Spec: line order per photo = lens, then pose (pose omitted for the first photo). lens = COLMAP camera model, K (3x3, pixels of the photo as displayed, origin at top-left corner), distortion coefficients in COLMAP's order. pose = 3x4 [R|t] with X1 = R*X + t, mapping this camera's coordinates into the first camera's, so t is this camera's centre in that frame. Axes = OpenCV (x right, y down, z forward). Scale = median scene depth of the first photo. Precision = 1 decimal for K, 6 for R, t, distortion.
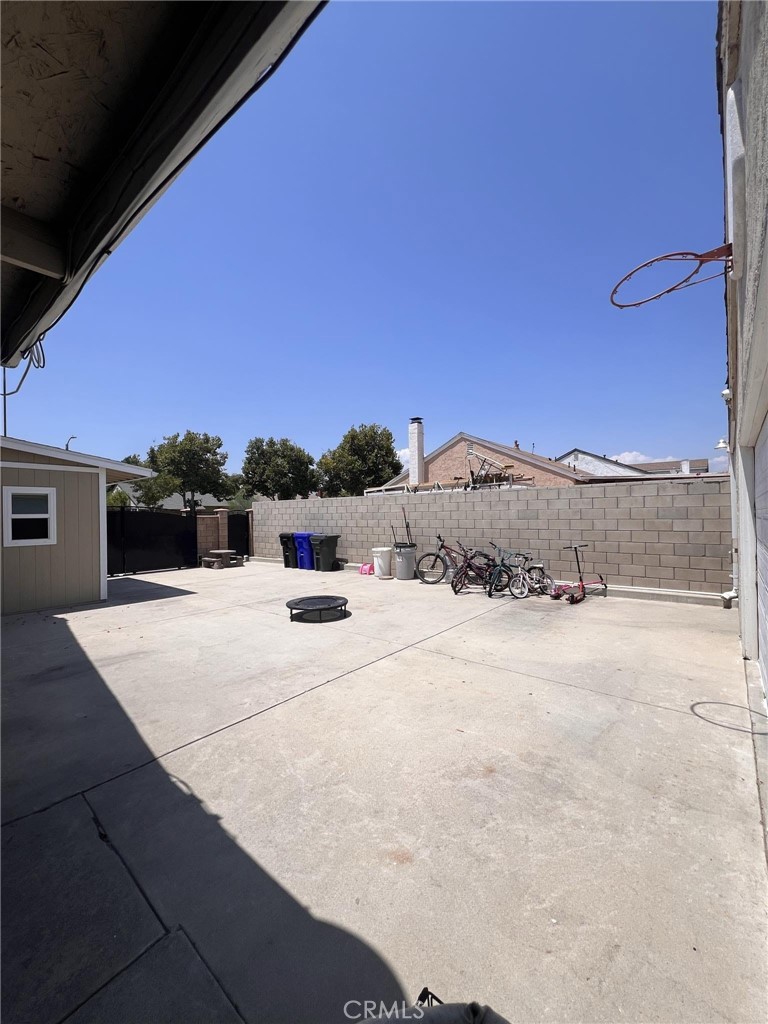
lens RADIAL K [[408.3, 0, 383.4], [0, 408.3, 513.9], [0, 0, 1]] dist [-0.001919, -0.000101]
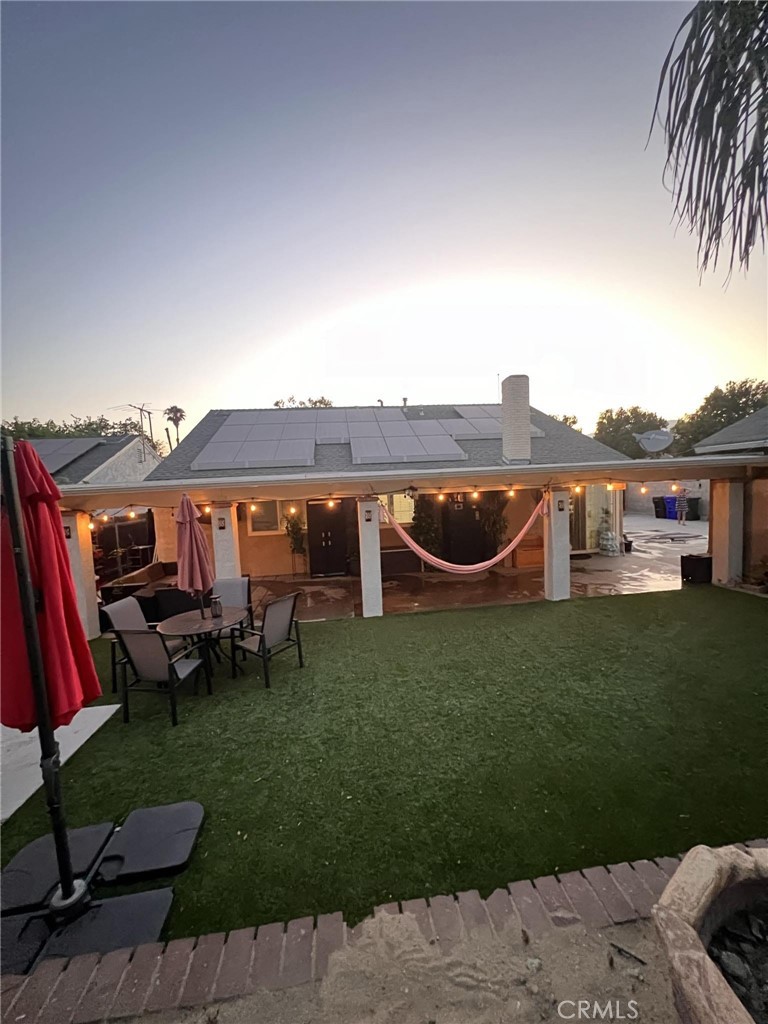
lens RADIAL K [[408.3, 0, 383.4], [0, 408.3, 513.9], [0, 0, 1]] dist [-0.001919, -0.000101]
pose [[0.726602, 0.031406, -0.686340, 0.023350], [0.034891, 0.995979, 0.082512, -0.016642], [0.686172, -0.083901, 0.722585, -0.277295]]
